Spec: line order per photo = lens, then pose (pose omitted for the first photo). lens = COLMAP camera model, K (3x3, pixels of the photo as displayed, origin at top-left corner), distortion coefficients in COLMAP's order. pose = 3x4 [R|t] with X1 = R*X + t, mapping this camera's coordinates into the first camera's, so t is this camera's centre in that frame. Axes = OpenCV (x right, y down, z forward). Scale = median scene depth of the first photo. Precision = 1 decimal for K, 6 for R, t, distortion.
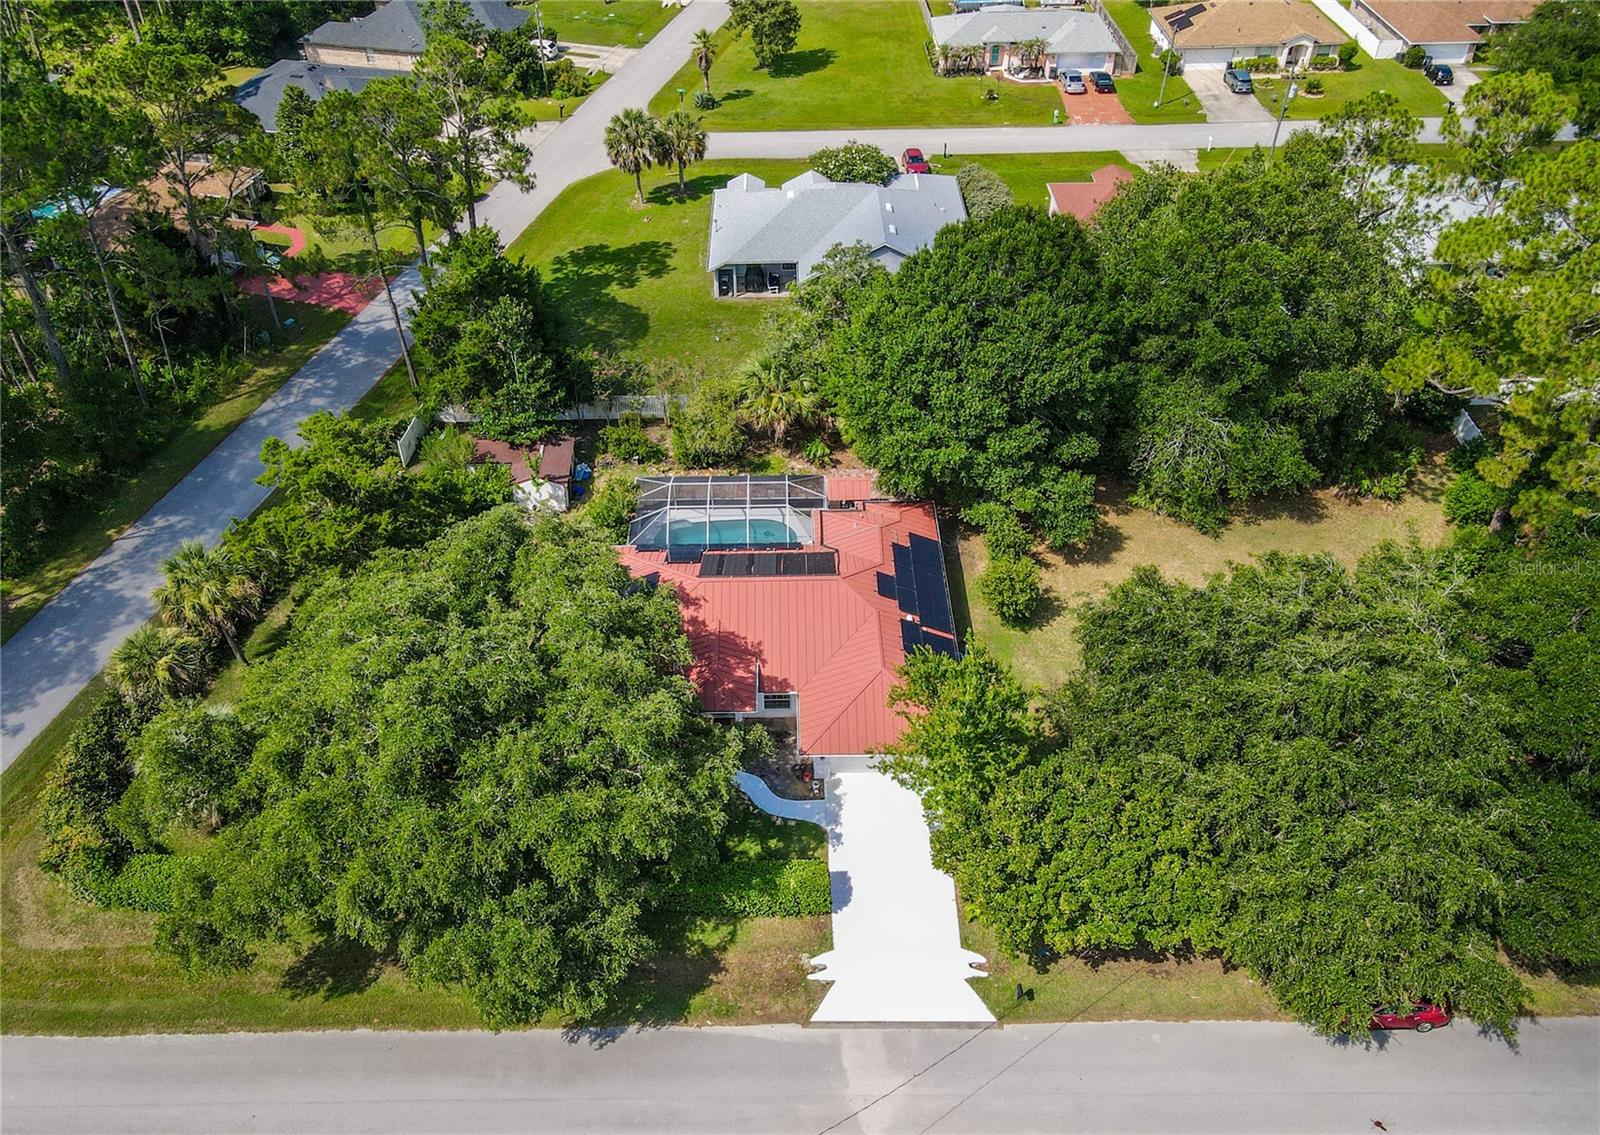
lens RADIAL K [[1305.7, 0, 780.8], [0, 1305.7, 542.1], [0, 0, 1]] dist [-0.012871, 0.063356]
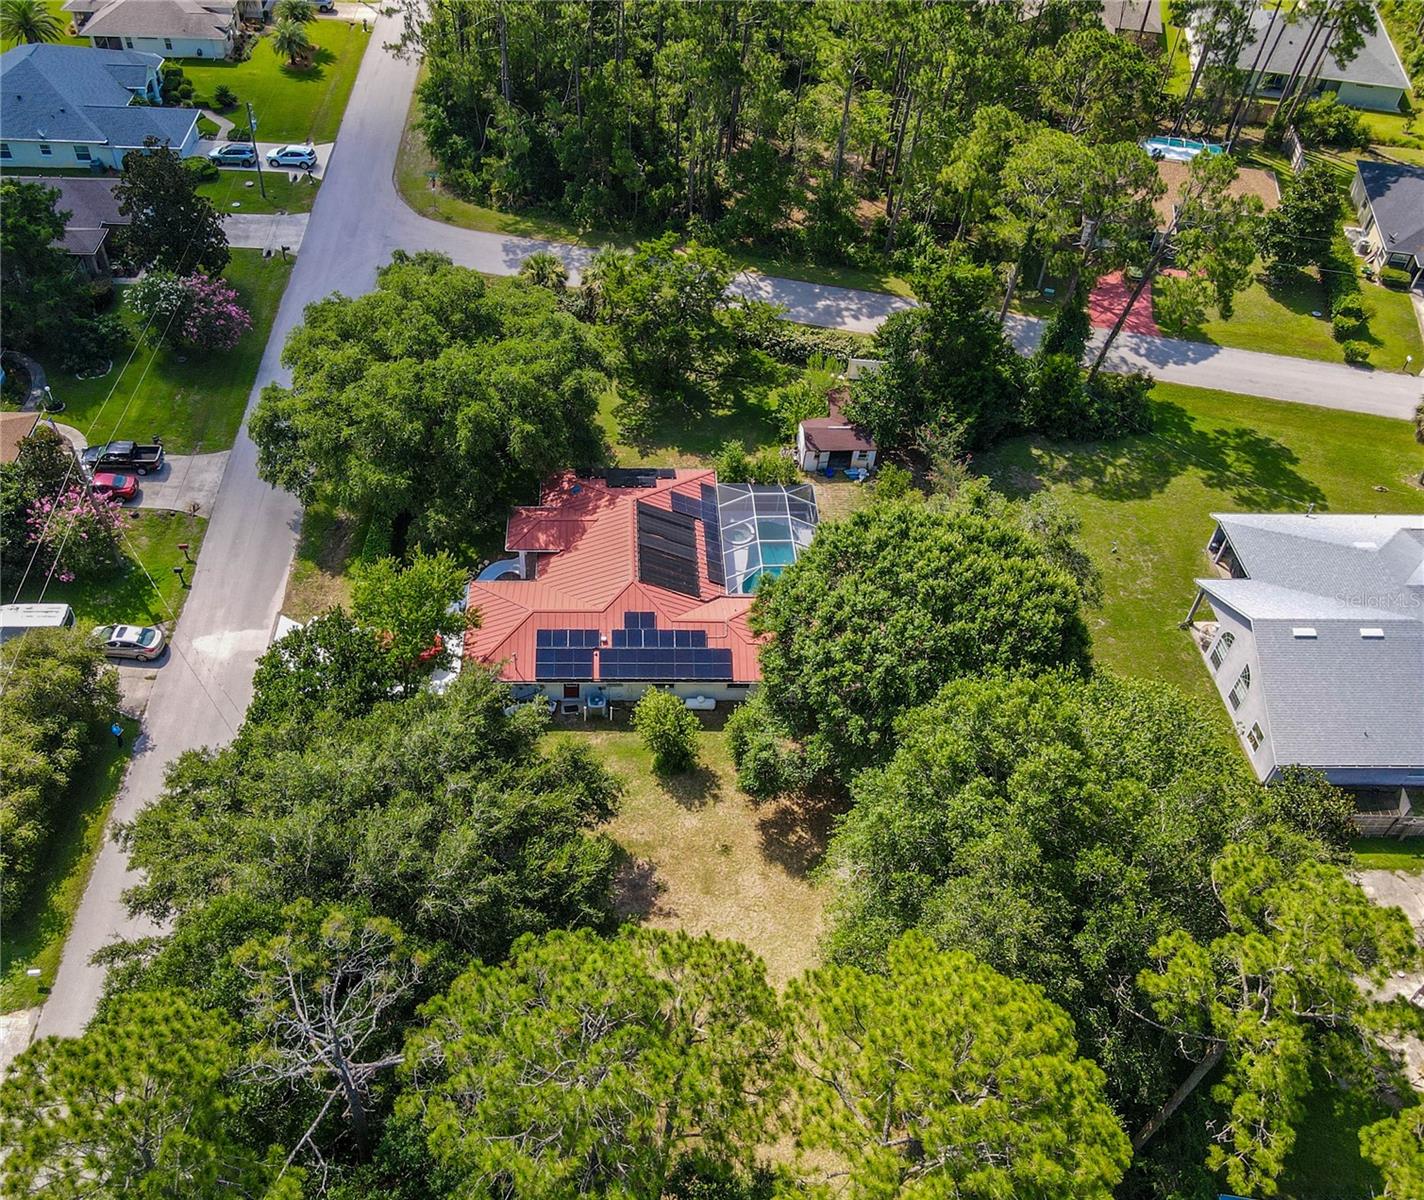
lens RADIAL K [[1226.5, 0, 642.8], [0, 1226.5, 600.2], [0, 0, 1]] dist [0.001008, 0.002286]
pose [[0.016242, 0.724056, -0.689550, 0.751861], [-0.648286, 0.532666, 0.544052, -0.520128], [0.761224, 0.438189, 0.478047, 0.471670]]
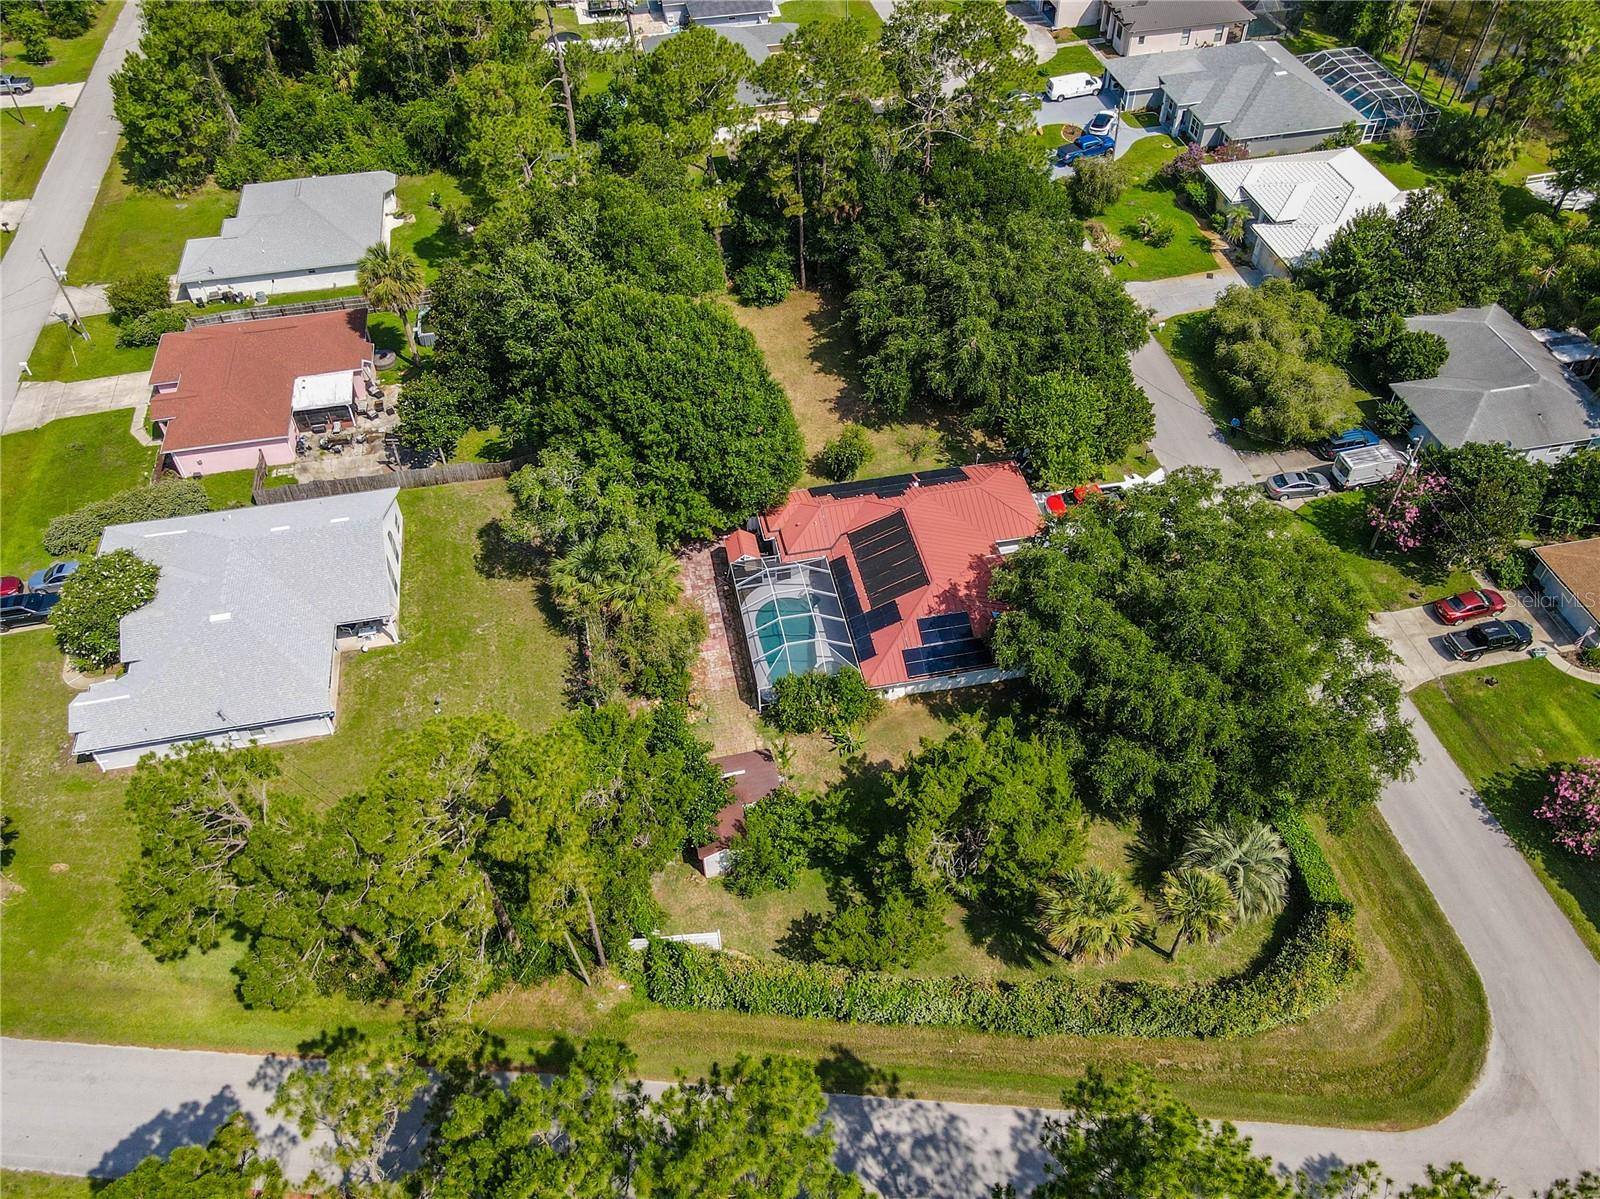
lens RADIAL K [[1230.9, 0, 799.9], [0, 1230.9, 577.7], [0, 0, 1]] dist [0.007253, 0.015865]
pose [[-0.191787, -0.688951, 0.698974, -0.807204], [0.632288, 0.457963, 0.624885, -0.742256], [-0.750619, 0.561798, 0.347784, 0.645874]]
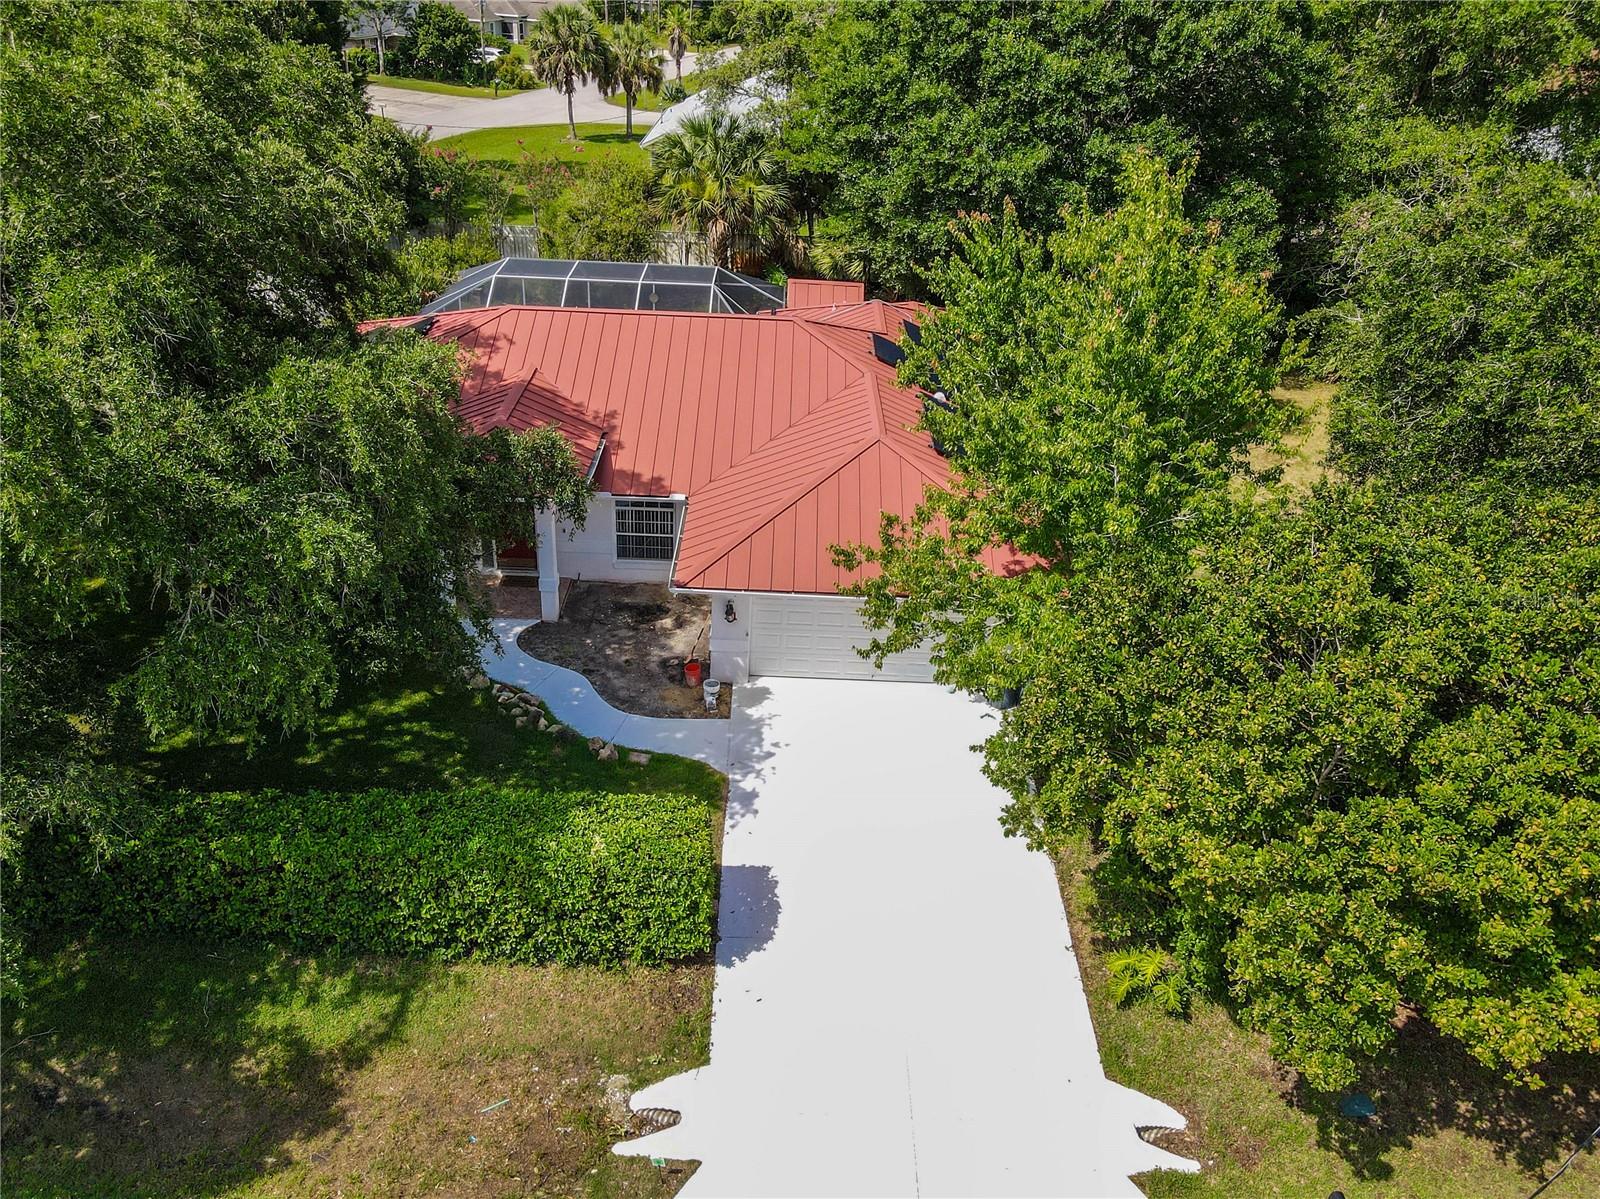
lens RADIAL K [[1238.9, 0, 801.7], [0, 1238.9, 580.7], [0, 0, 1]] dist [0.010482, 0.009977]
pose [[0.997876, 0.059616, 0.026261, 0.037764], [-0.053746, 0.981223, -0.185239, 0.196856], [-0.036811, 0.183434, 0.982343, 0.532214]]
